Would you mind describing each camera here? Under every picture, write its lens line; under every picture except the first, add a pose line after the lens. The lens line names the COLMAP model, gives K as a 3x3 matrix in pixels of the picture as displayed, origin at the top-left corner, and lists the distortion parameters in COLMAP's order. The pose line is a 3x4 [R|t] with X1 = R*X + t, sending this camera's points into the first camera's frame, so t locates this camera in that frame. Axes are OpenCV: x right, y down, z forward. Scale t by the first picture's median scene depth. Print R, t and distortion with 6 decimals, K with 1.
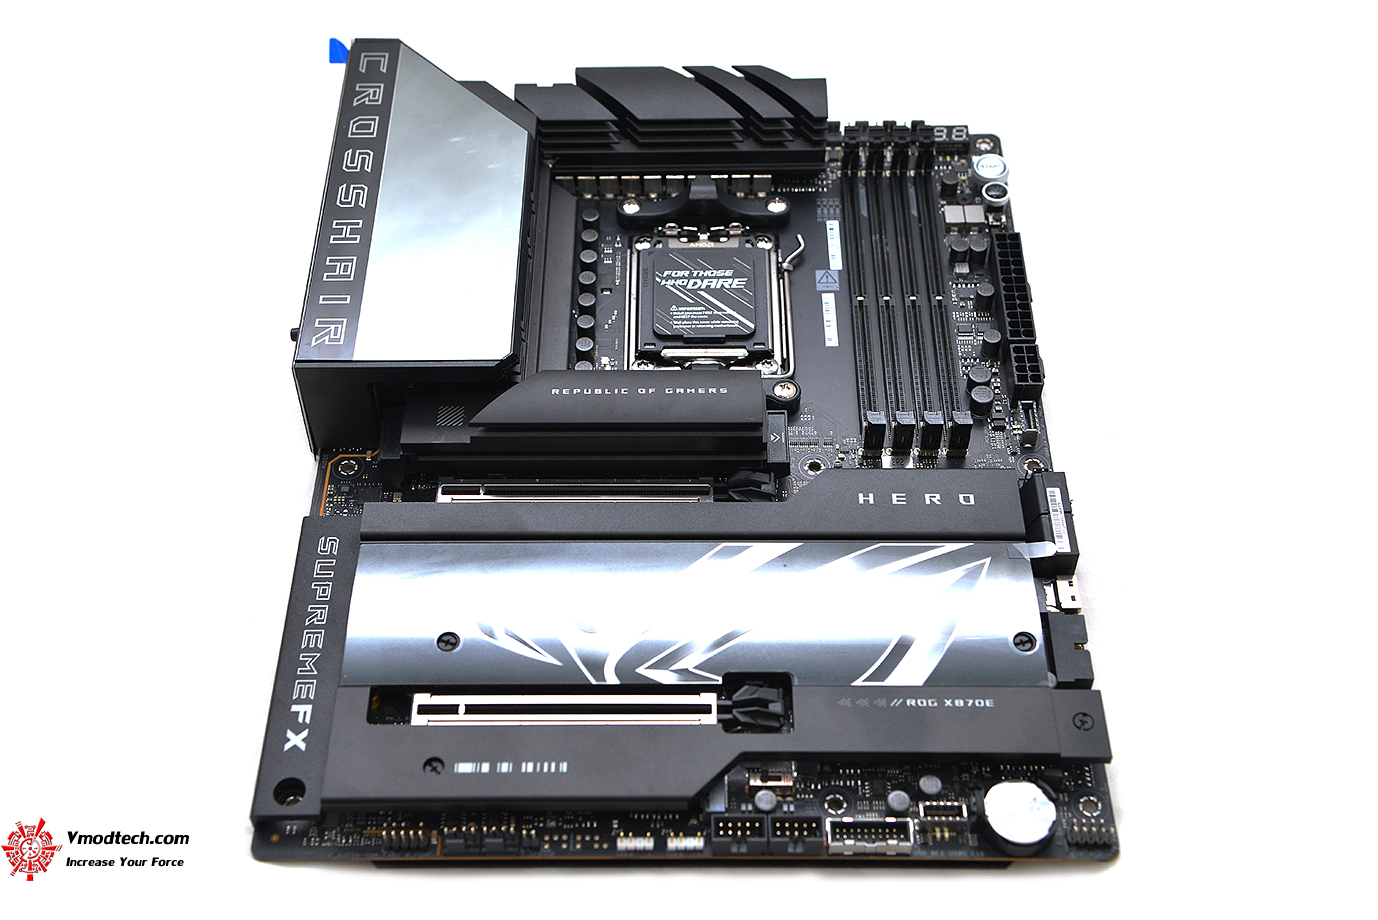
lens RADIAL K [[1758.8, 0, 689.0], [0, 1758.8, 460.0], [0, 0, 1]] dist [0.118740, -0.000650]
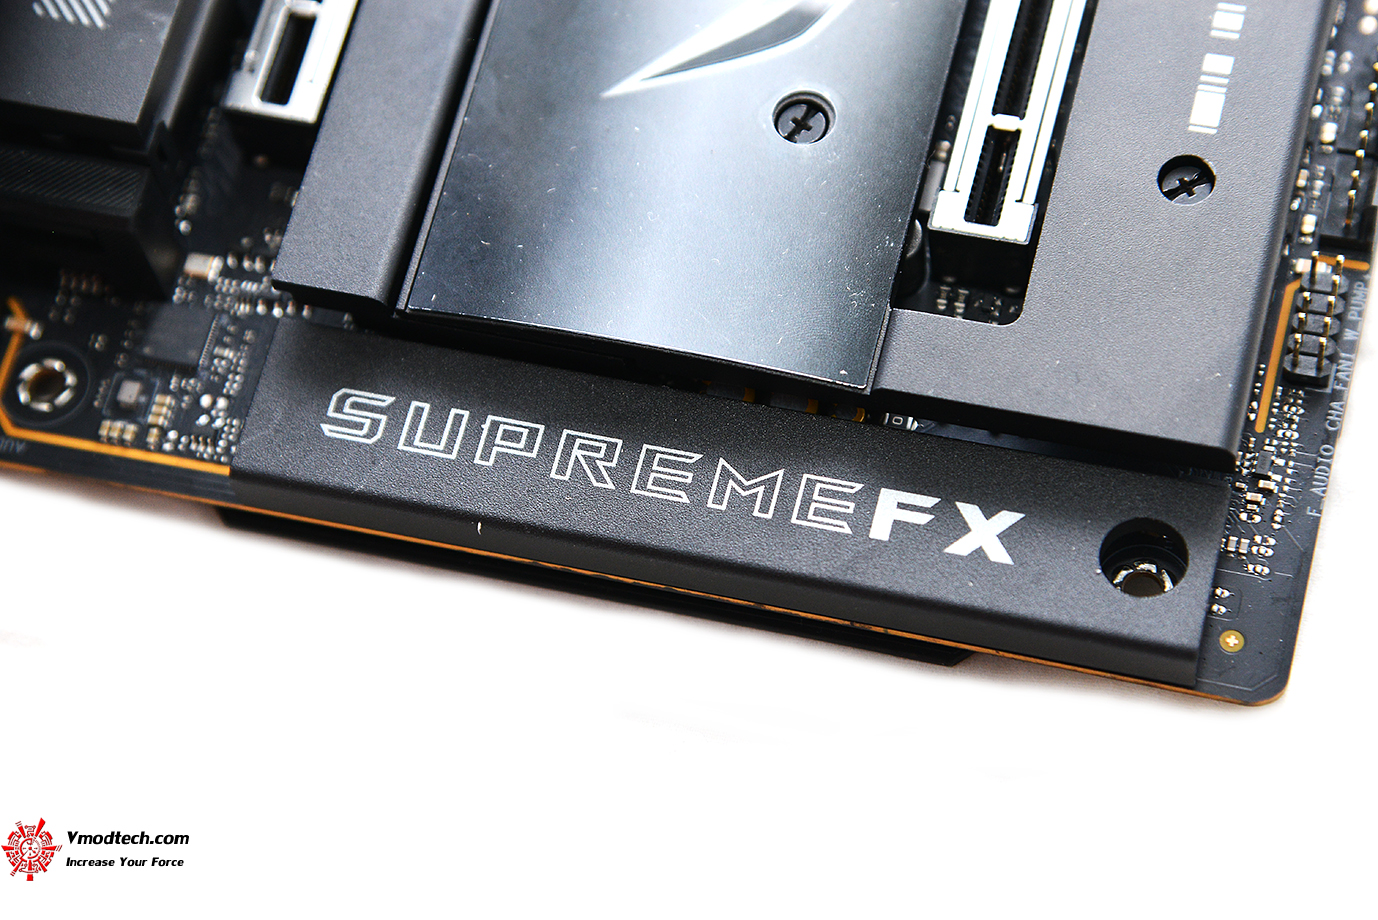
lens RADIAL K [[3565.5, 0, 689.0], [0, 3565.5, 460.0], [0, 0, 1]] dist [0.407216, -0.299563]
pose [[0.251020, -0.888672, 0.383733, -0.473402], [0.816305, 0.407395, 0.409482, -0.185737], [-0.520226, 0.210456, 0.827692, 0.394534]]
